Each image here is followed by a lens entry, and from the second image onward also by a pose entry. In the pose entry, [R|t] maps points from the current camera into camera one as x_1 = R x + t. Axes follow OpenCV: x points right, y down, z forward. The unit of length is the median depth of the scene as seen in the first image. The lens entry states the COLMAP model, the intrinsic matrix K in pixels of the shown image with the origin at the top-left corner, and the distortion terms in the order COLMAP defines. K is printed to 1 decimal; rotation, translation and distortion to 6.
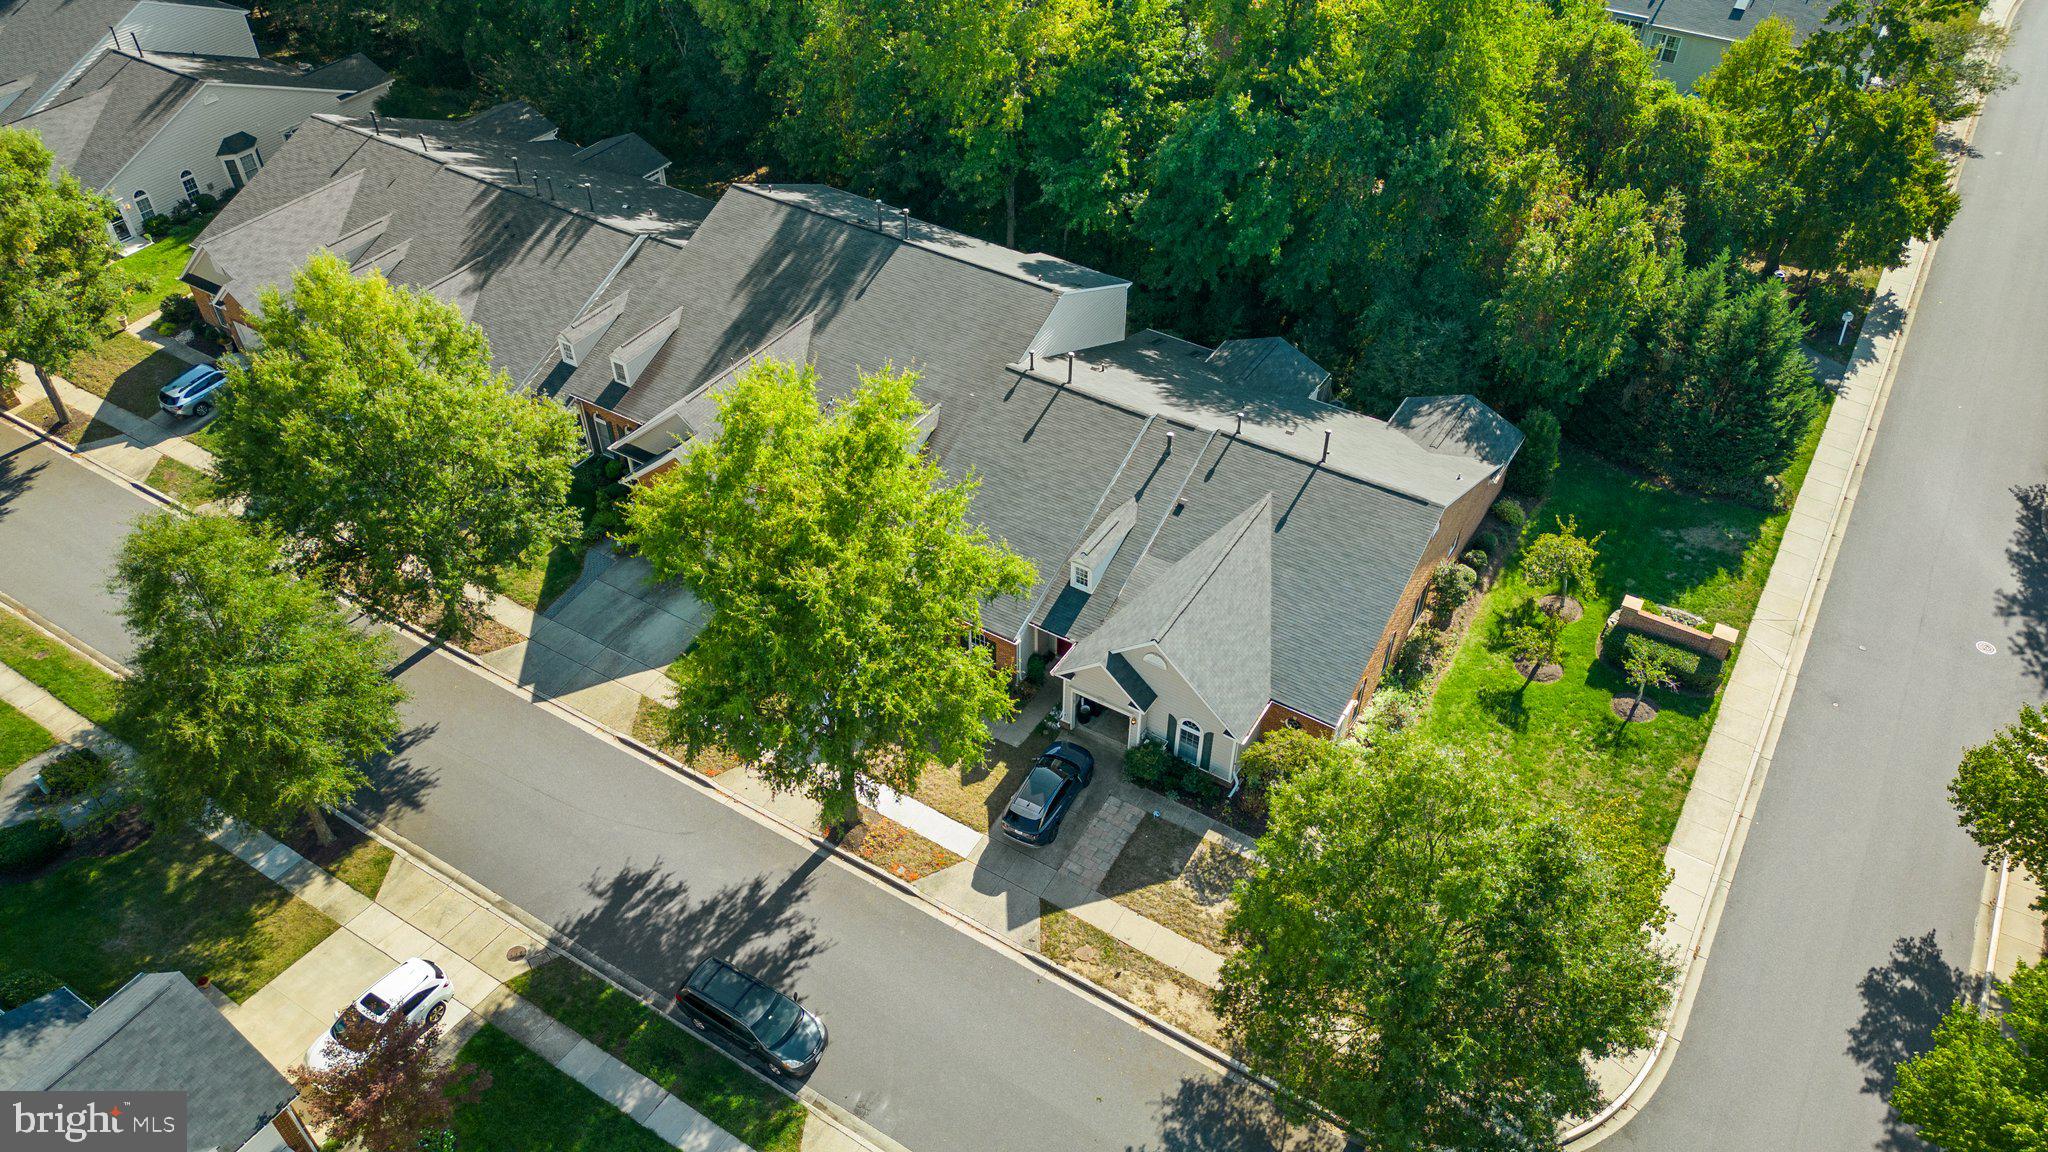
lens RADIAL K [[1421.3, 0, 1024.0], [0, 1421.3, 576.0], [0, 0, 1]] dist [0.062680, -0.057727]
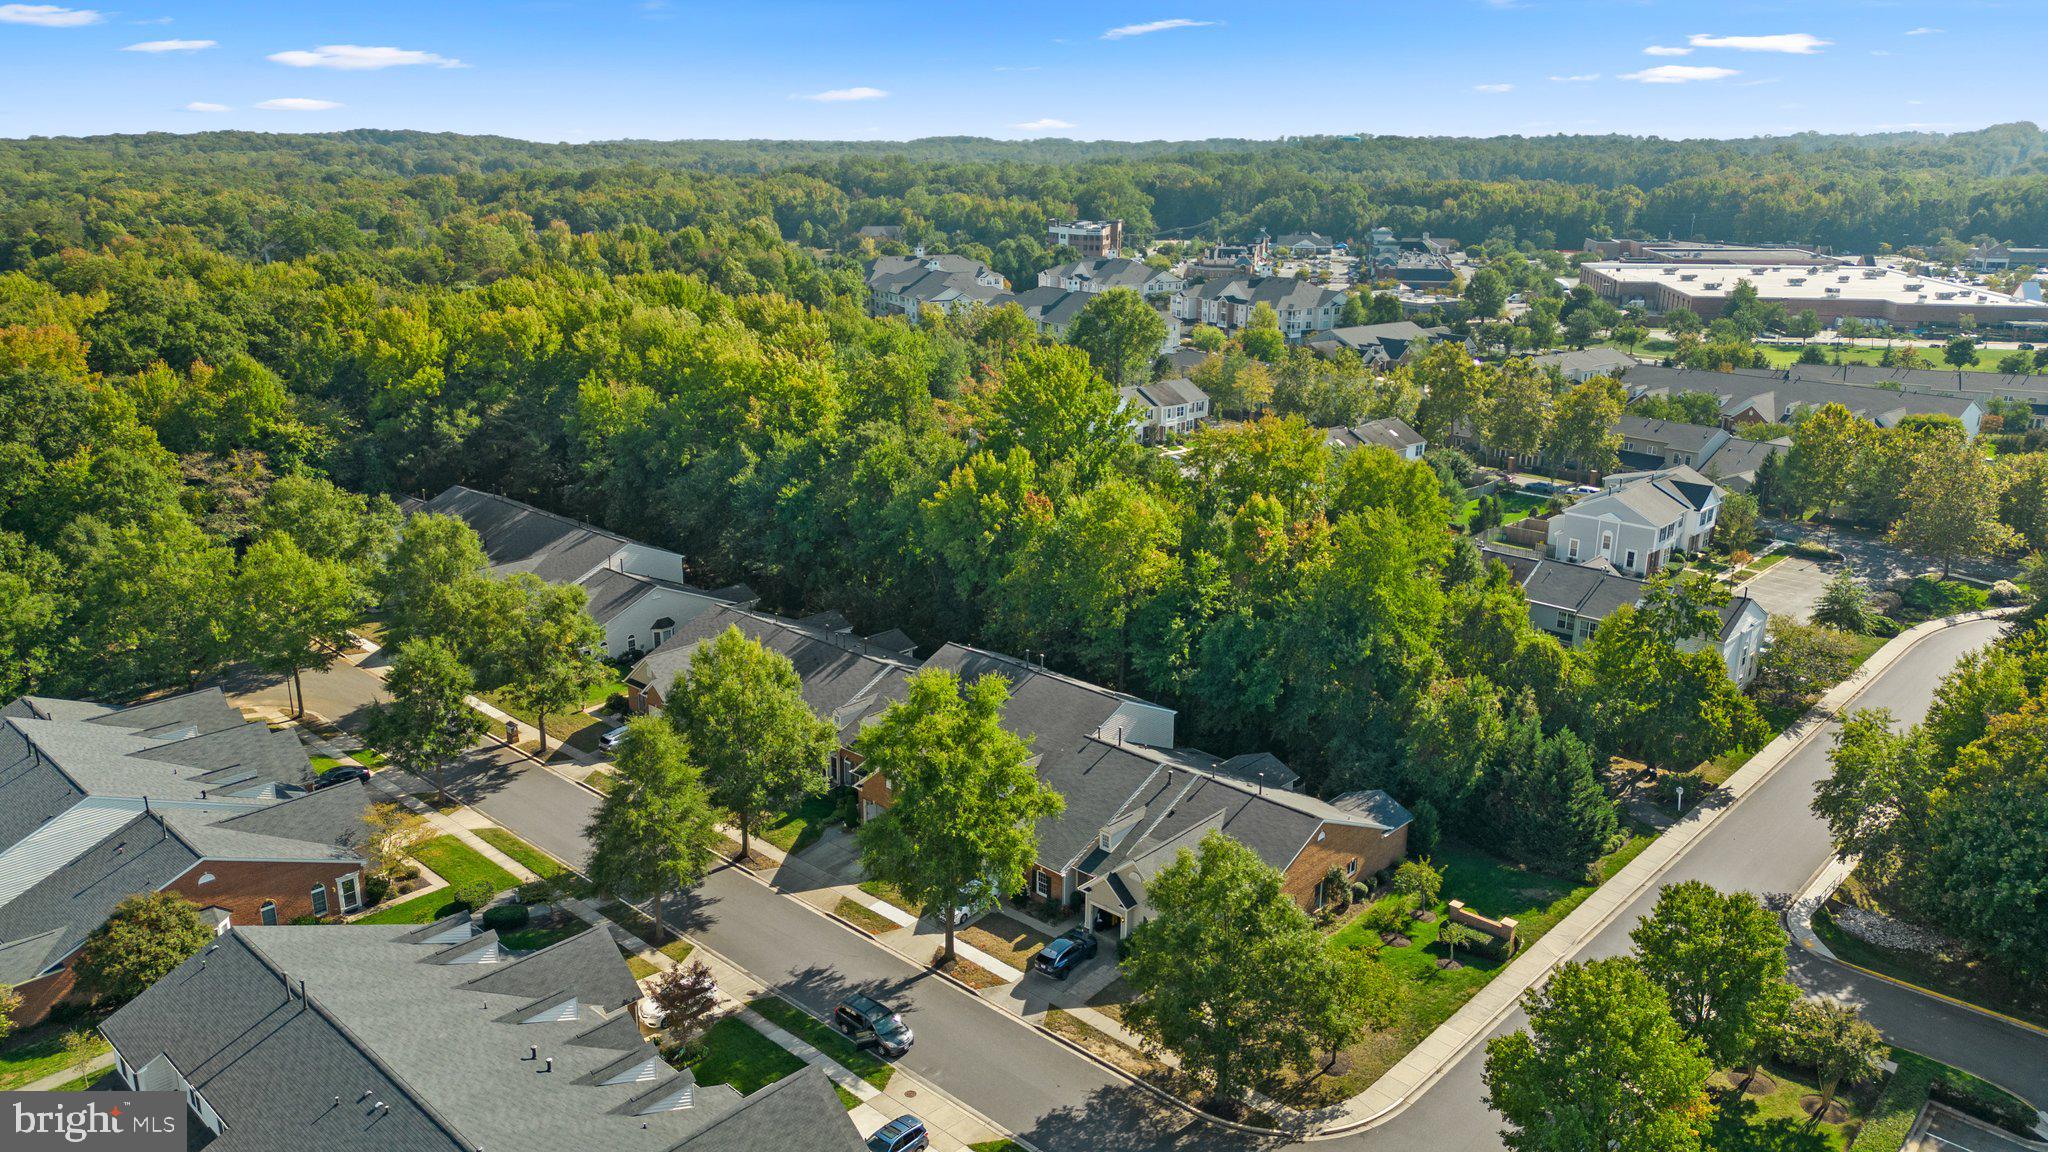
lens RADIAL K [[1421.3, 0, 1024.0], [0, 1421.3, 576.0], [0, 0, 1]] dist [0.062680, -0.057727]
pose [[0.981830, 0.059522, -0.180185, 0.198071], [-0.130652, 0.900668, -0.414399, 0.367988], [0.137621, 0.430411, 0.892080, -0.562582]]
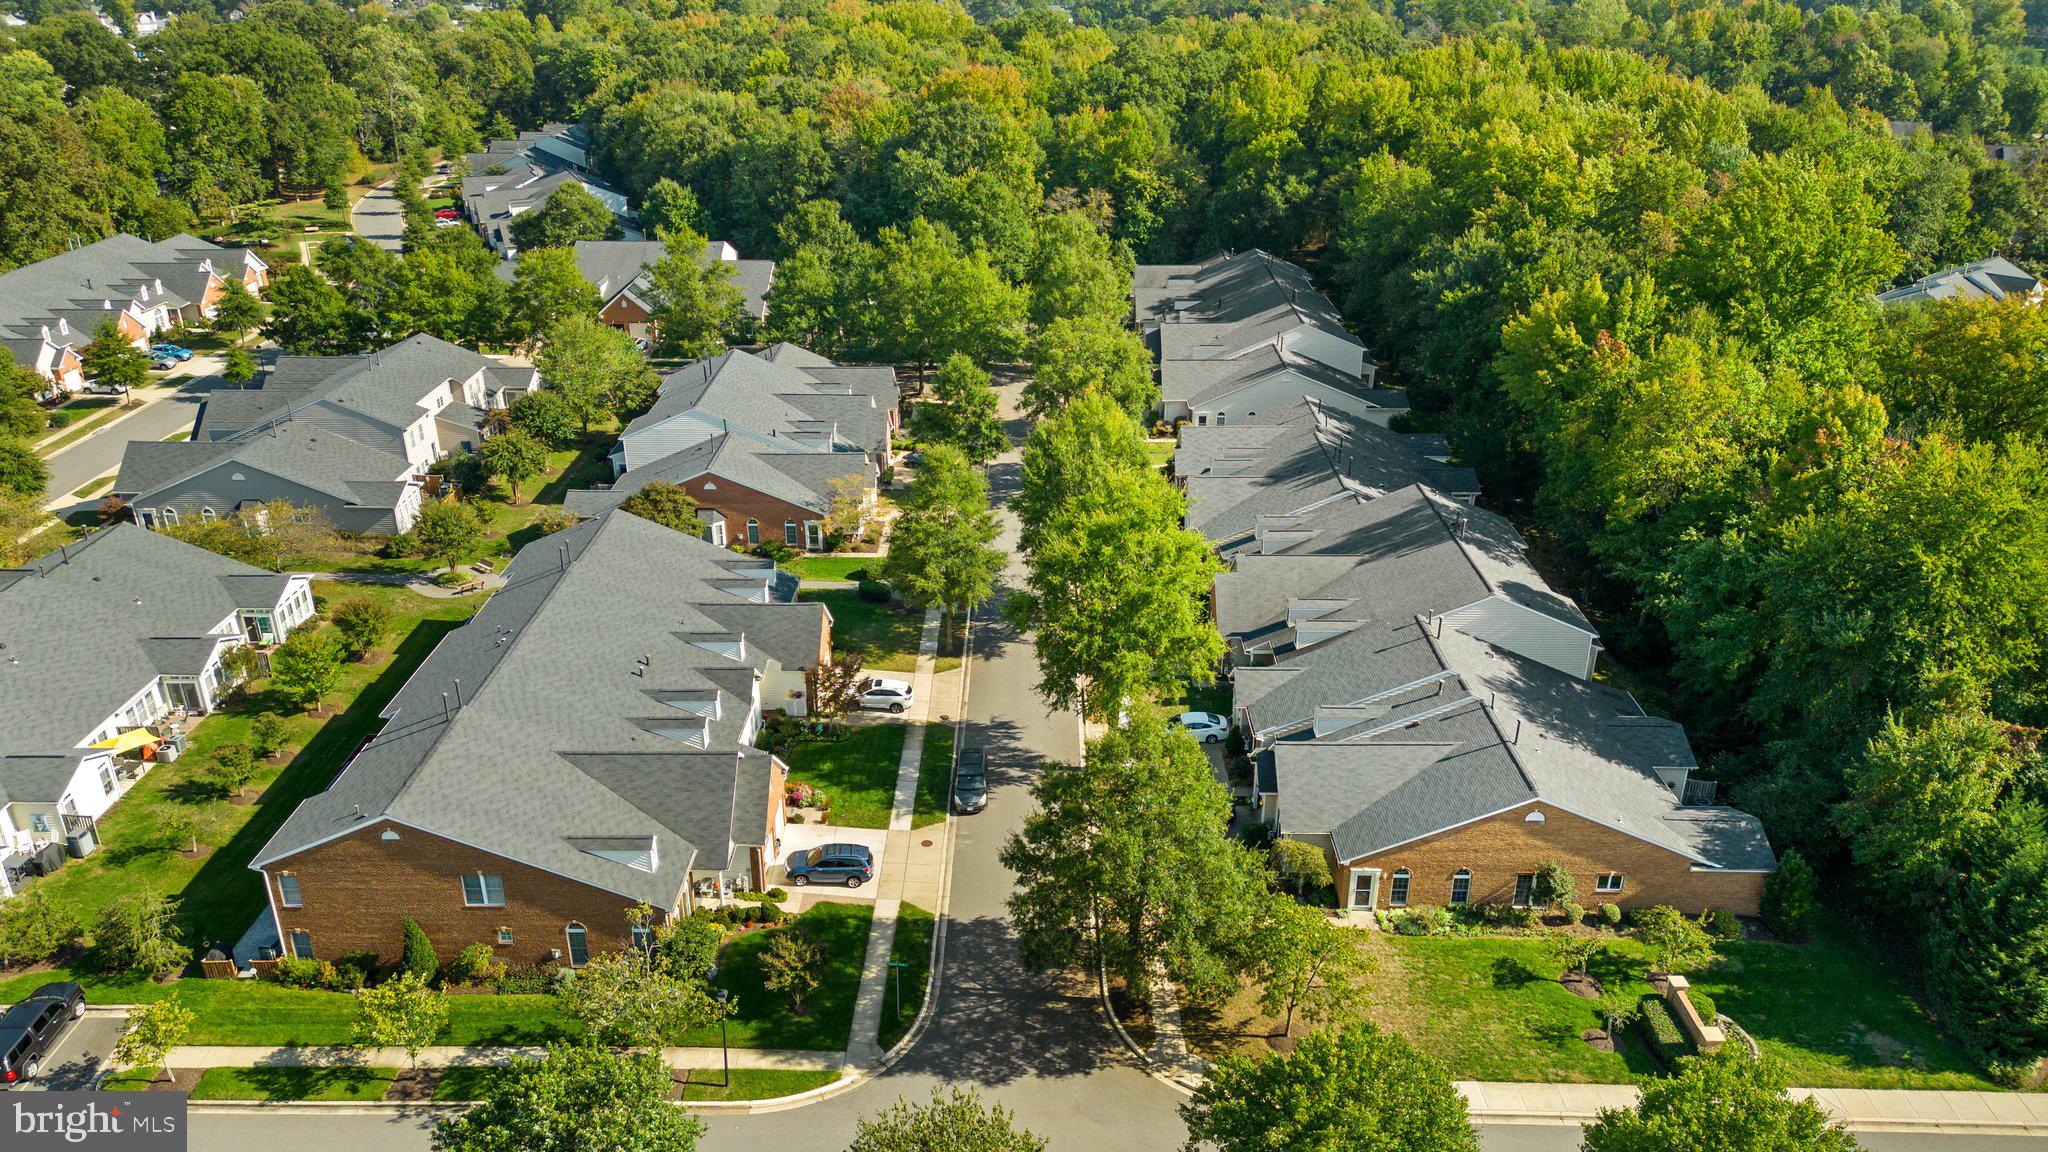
lens RADIAL K [[1421.3, 0, 1024.0], [0, 1421.3, 576.0], [0, 0, 1]] dist [0.062680, -0.057727]
pose [[0.521244, 0.348875, -0.778840, 0.829877], [-0.564304, 0.825530, -0.007875, 0.048874], [0.640208, 0.443607, 0.627174, -0.145873]]
